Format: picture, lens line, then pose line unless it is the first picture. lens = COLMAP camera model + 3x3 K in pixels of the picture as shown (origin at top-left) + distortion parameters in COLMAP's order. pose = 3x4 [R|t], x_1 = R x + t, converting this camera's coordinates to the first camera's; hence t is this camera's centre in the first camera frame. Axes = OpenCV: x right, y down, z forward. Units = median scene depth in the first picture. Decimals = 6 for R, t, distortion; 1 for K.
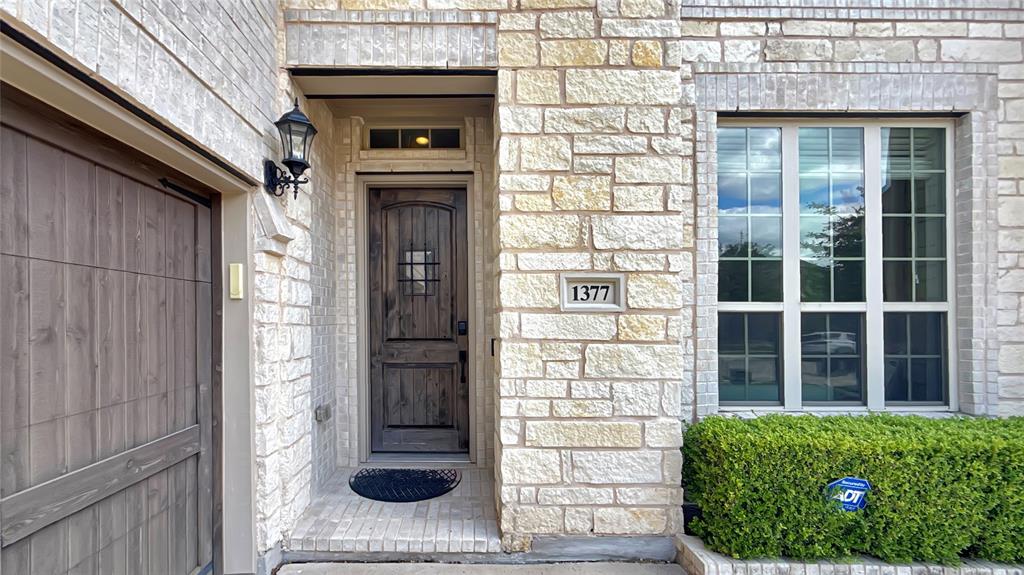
lens RADIAL K [[423.9, 0, 465.1], [0, 423.9, 328.4], [0, 0, 1]] dist [0.002296, 0.000341]
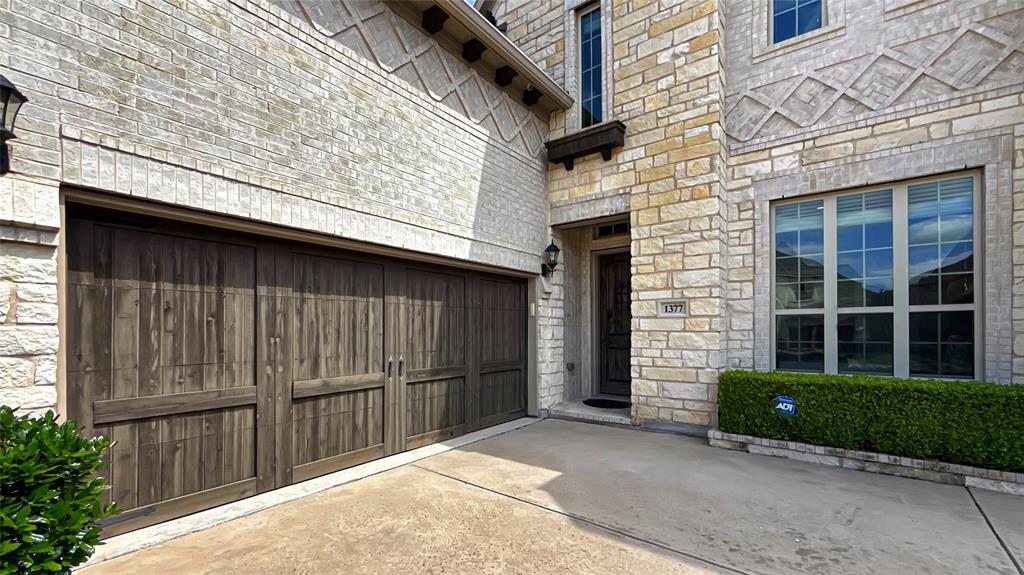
lens RADIAL K [[423.9, 0, 516.9], [0, 423.9, 310.4], [0, 0, 1]] dist [0.002296, 0.000341]
pose [[0.809724, -0.035003, -0.585766, 0.896481], [-0.003925, 0.997874, -0.065054, 0.065503], [0.586797, 0.054975, 0.807865, -1.162276]]
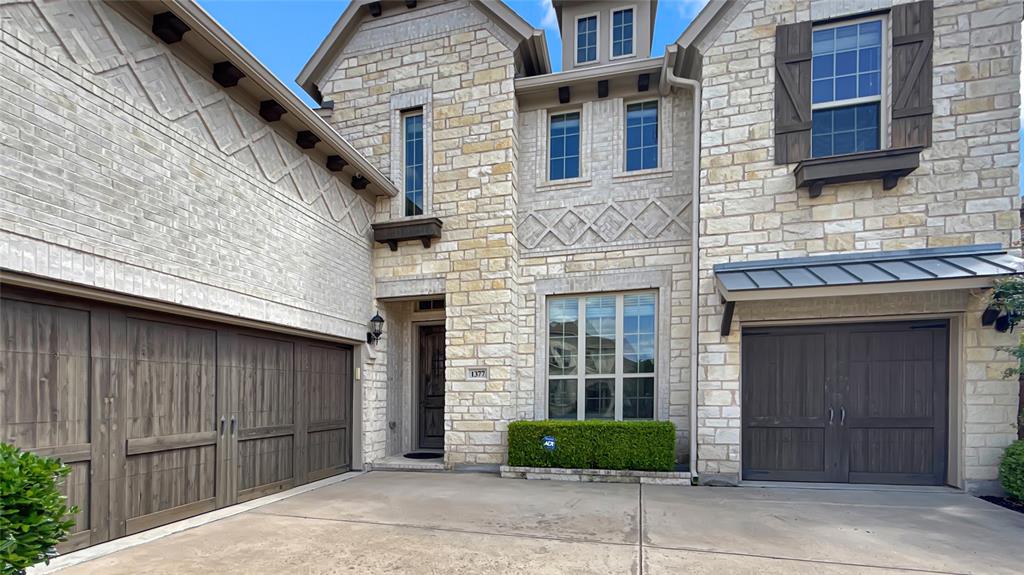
lens RADIAL K [[423.9, 0, 512.4], [0, 423.9, 371.7], [0, 0, 1]] dist [0.002296, 0.000341]
pose [[0.976193, -0.027856, -0.215109, 1.075927], [0.012905, 0.997421, -0.070601, 0.093120], [0.216521, 0.066144, 0.974035, -1.548632]]
